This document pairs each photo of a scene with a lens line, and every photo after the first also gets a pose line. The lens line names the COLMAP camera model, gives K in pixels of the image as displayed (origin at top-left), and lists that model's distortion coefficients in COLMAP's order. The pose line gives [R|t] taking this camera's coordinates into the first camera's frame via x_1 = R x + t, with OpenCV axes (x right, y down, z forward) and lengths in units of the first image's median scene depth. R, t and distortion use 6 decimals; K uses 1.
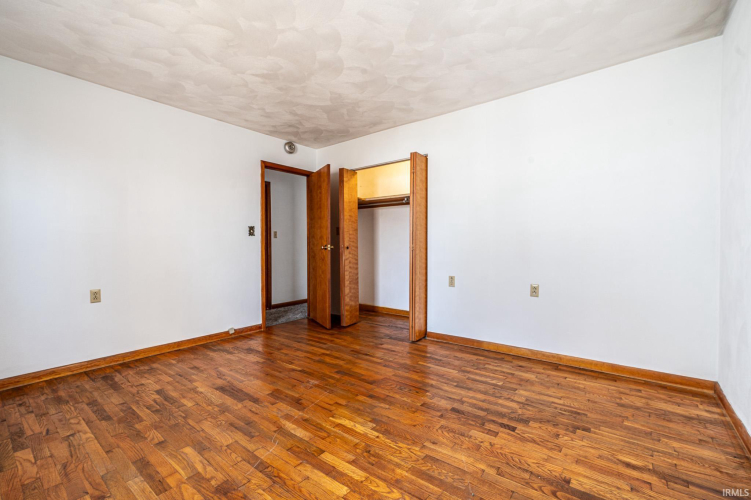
lens RADIAL K [[329.5, 0, 375.2], [0, 329.5, 249.5], [0, 0, 1]] dist [0.002835, 0.000307]
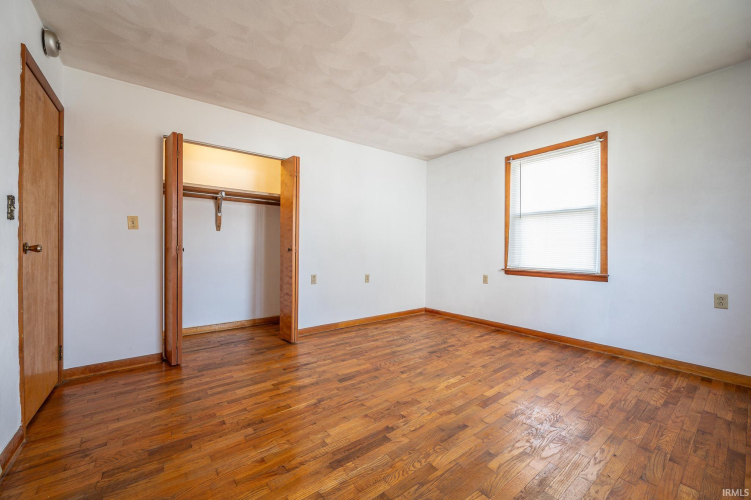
lens RADIAL K [[294.1, 0, 375.9], [0, 294.1, 250.2], [0, 0, 1]] dist [0.000494, 0.000052]
pose [[0.240631, 0.002767, 0.970613, -1.024694], [0.005753, 0.999974, -0.004277, 0.001124], [-0.970600, 0.006613, 0.240608, 0.786191]]
